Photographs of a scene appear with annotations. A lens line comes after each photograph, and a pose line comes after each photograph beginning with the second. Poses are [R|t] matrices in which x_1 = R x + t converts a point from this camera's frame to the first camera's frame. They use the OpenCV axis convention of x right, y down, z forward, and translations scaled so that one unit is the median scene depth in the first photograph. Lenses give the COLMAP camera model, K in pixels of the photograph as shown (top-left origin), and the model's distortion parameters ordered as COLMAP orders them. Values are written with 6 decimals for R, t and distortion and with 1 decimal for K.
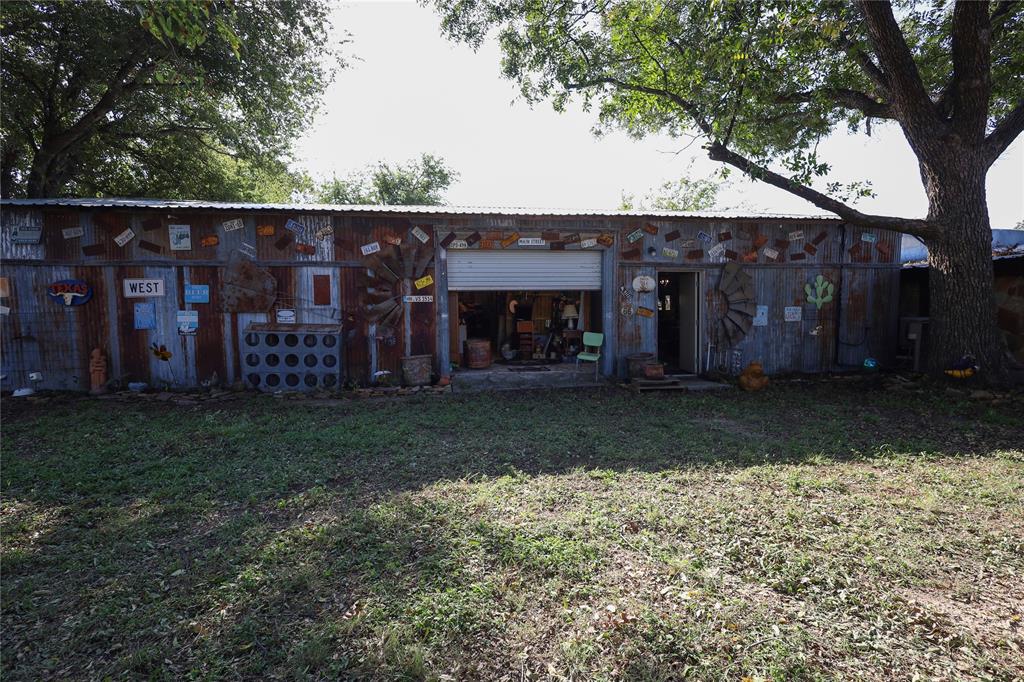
lens RADIAL K [[474.6, 0, 515.3], [0, 474.6, 340.9], [0, 0, 1]] dist [0.003429, 0.000517]
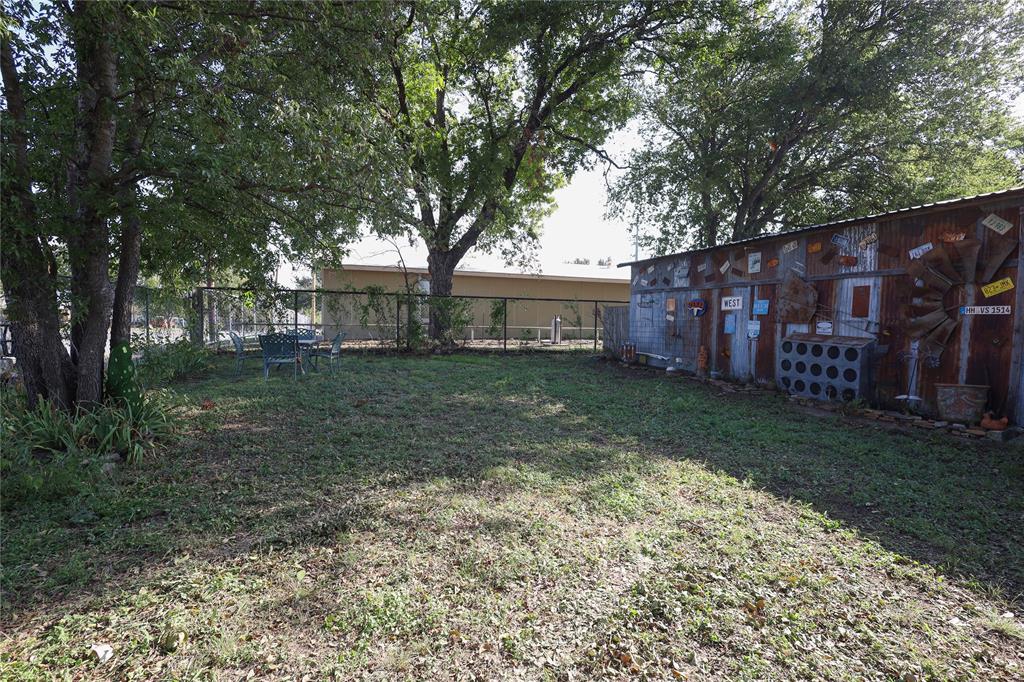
lens RADIAL K [[474.6, 0, 513.0], [0, 474.6, 340.0], [0, 0, 1]] dist [0.003429, 0.000517]
pose [[0.190849, 0.055866, -0.980028, 0.398458], [-0.088885, 0.995261, 0.039425, -0.005651], [0.977587, 0.079586, 0.194910, 0.132760]]
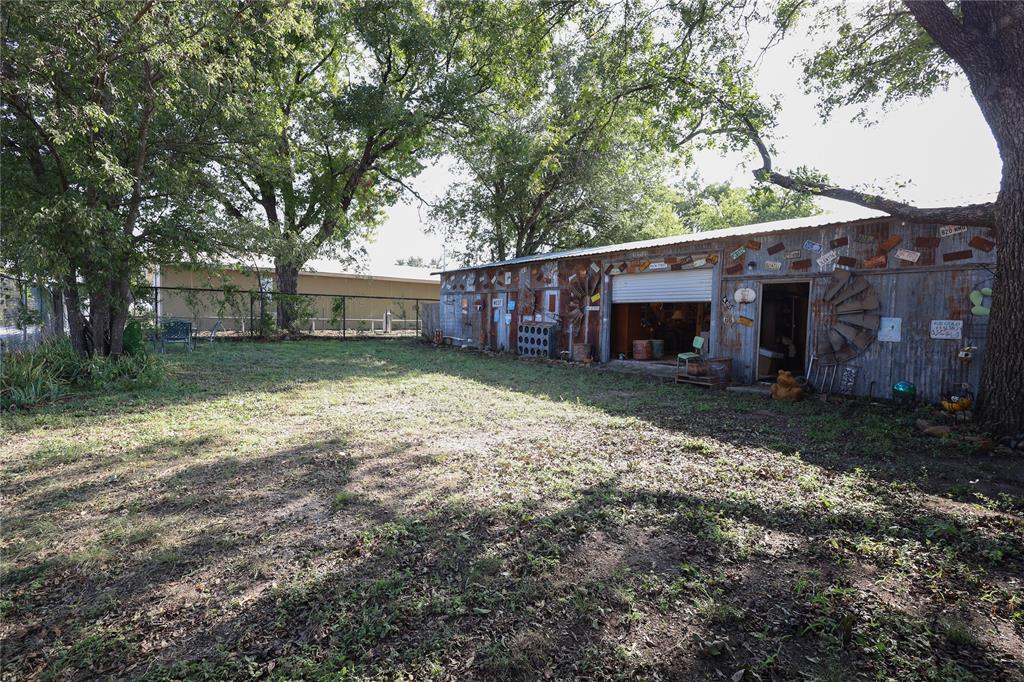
lens RADIAL K [[474.6, 0, 515.6], [0, 474.6, 344.6], [0, 0, 1]] dist [0.003429, 0.000517]
pose [[0.508862, 0.068210, -0.858142, 1.034211], [-0.084936, 0.995970, 0.028800, 0.006577], [0.856648, 0.058232, 0.512605, -0.009930]]
